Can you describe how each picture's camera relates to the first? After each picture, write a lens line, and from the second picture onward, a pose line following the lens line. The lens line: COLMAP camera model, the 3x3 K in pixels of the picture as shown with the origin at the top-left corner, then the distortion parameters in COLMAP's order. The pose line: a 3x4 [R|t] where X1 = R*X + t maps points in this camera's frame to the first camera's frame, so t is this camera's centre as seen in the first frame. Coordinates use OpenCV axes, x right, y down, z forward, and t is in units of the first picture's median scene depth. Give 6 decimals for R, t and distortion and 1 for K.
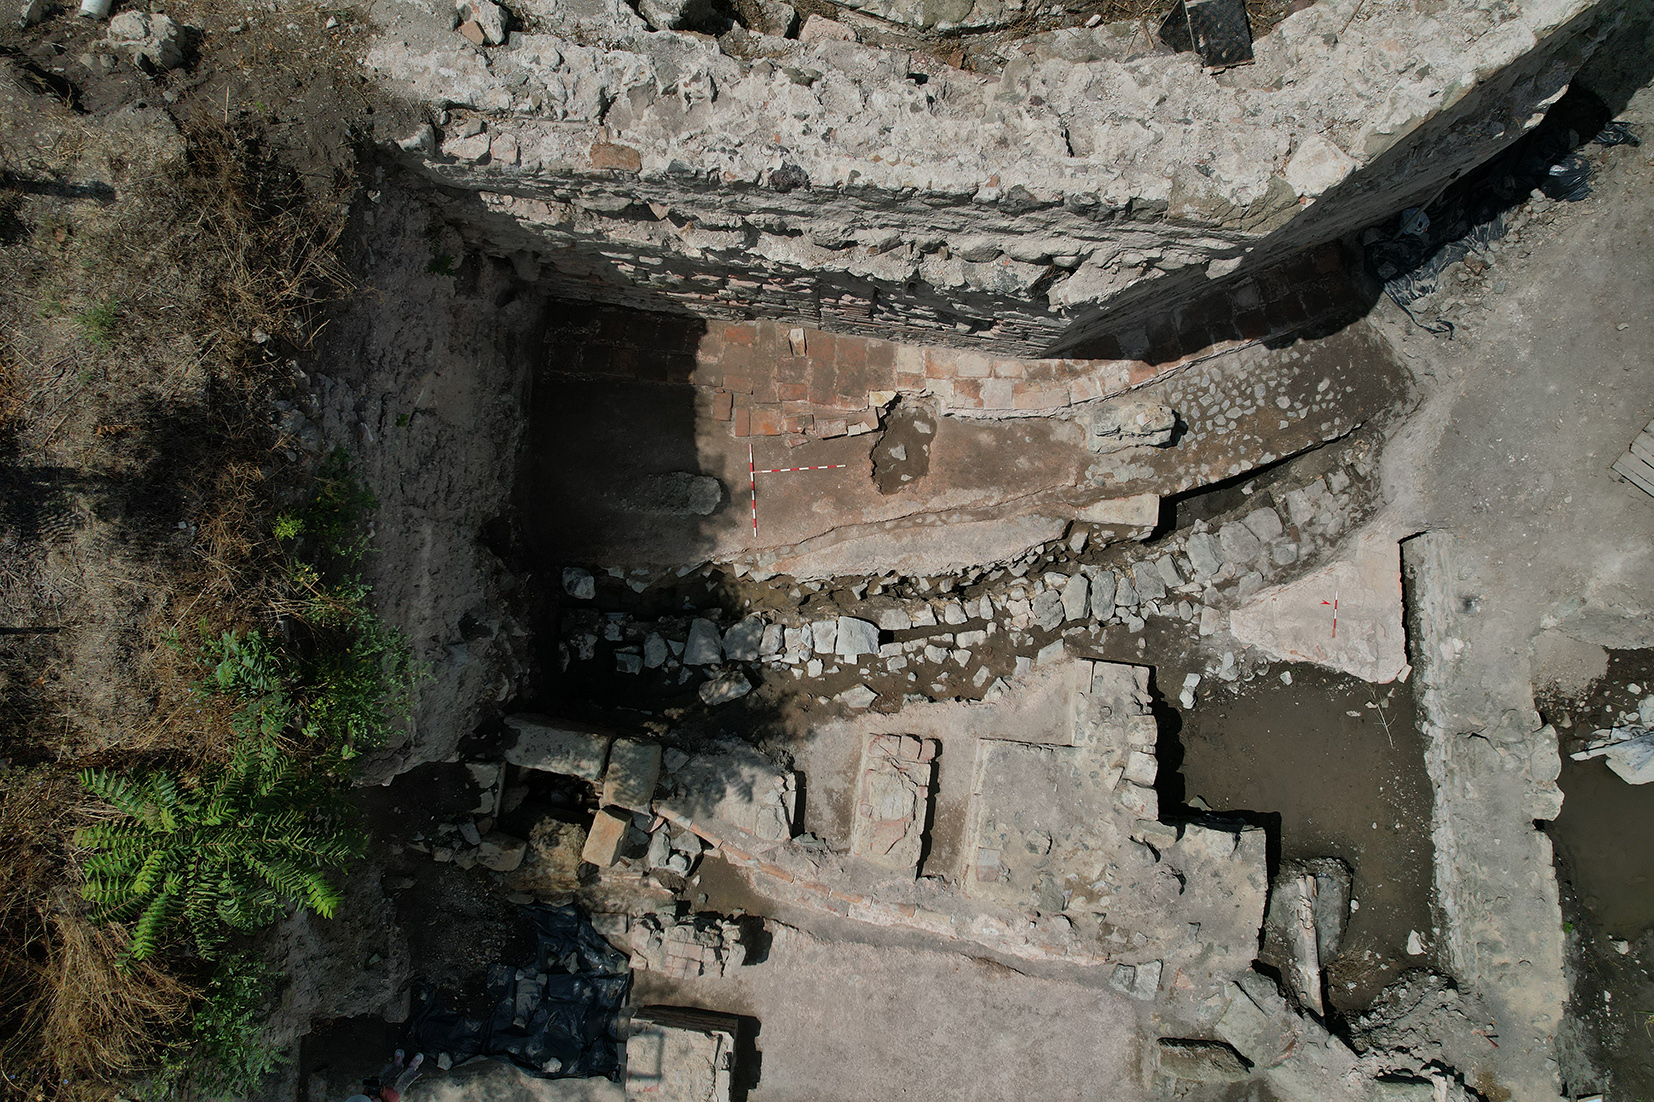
lens RADIAL K [[1030.5, 0, 827.0], [0, 1030.5, 551.0], [0, 0, 1]] dist [-0.040938, 0.001291]
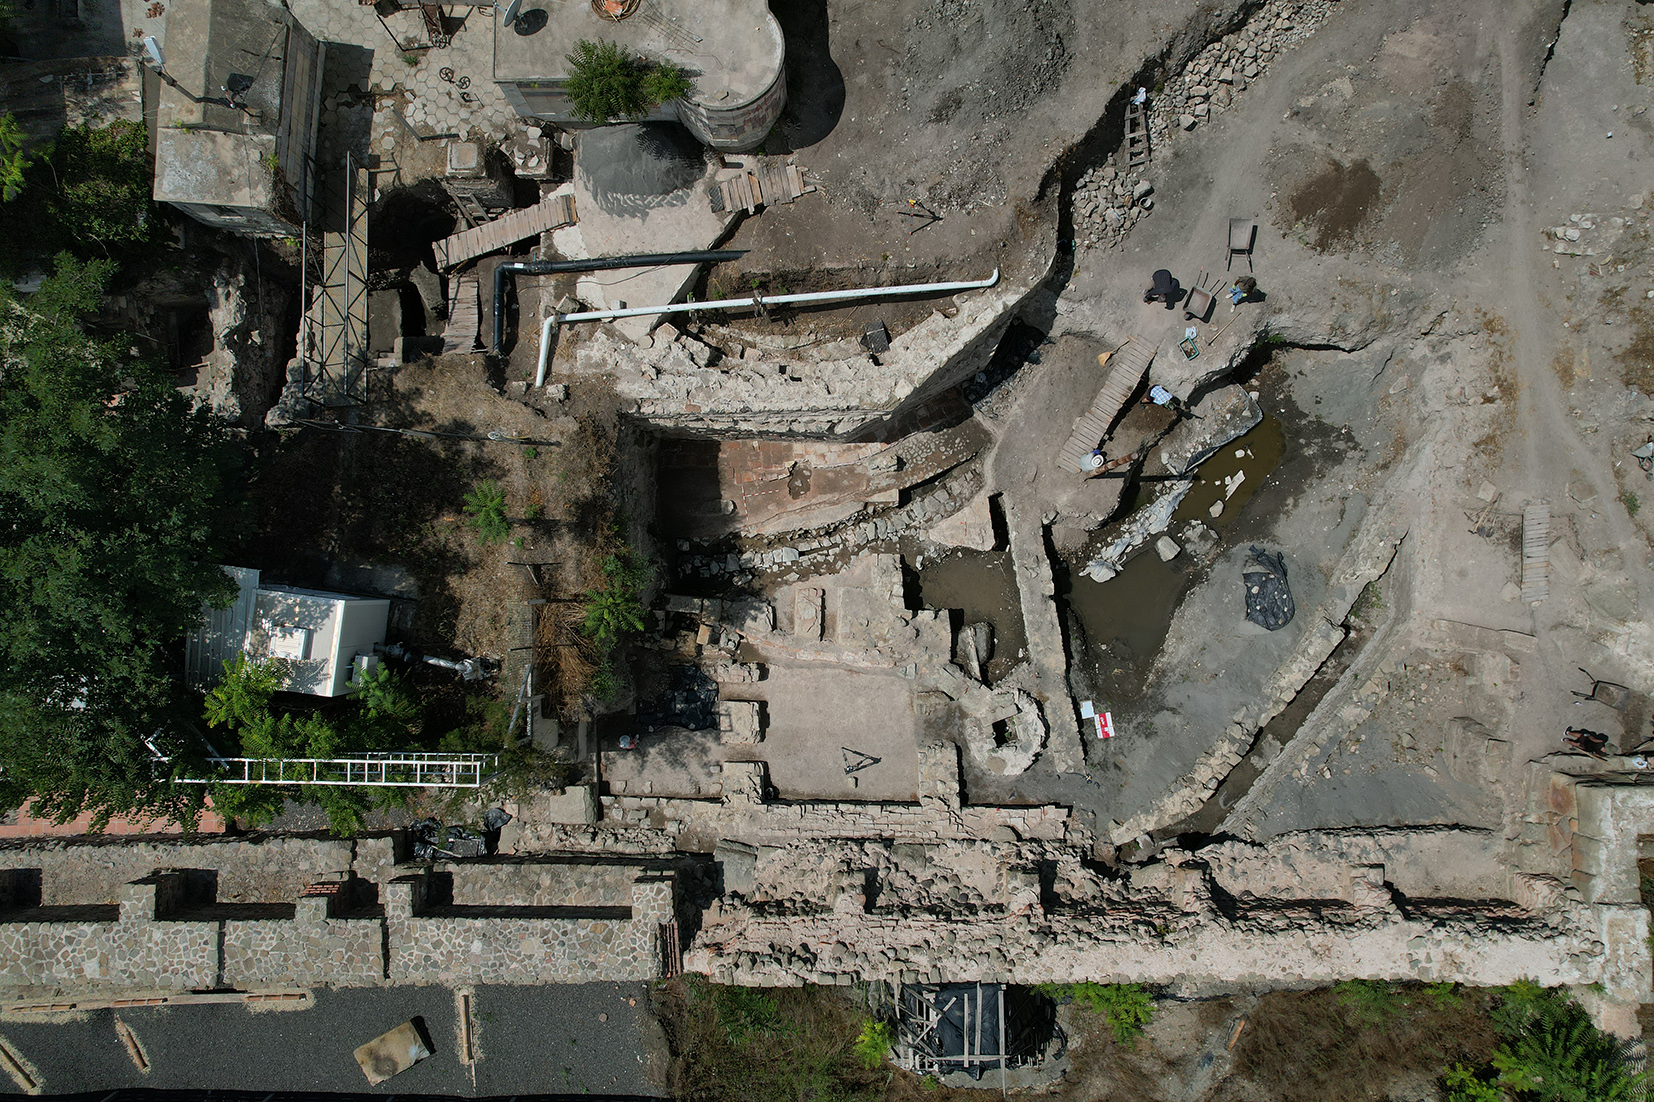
lens RADIAL K [[1030.5, 0, 827.0], [0, 1030.5, 551.0], [0, 0, 1]] dist [-0.040938, 0.001291]
pose [[0.994794, -0.101847, -0.003334, 0.137191], [0.101854, 0.994798, 0.001704, 0.082406], [0.003143, -0.002035, 0.999993, -1.689669]]
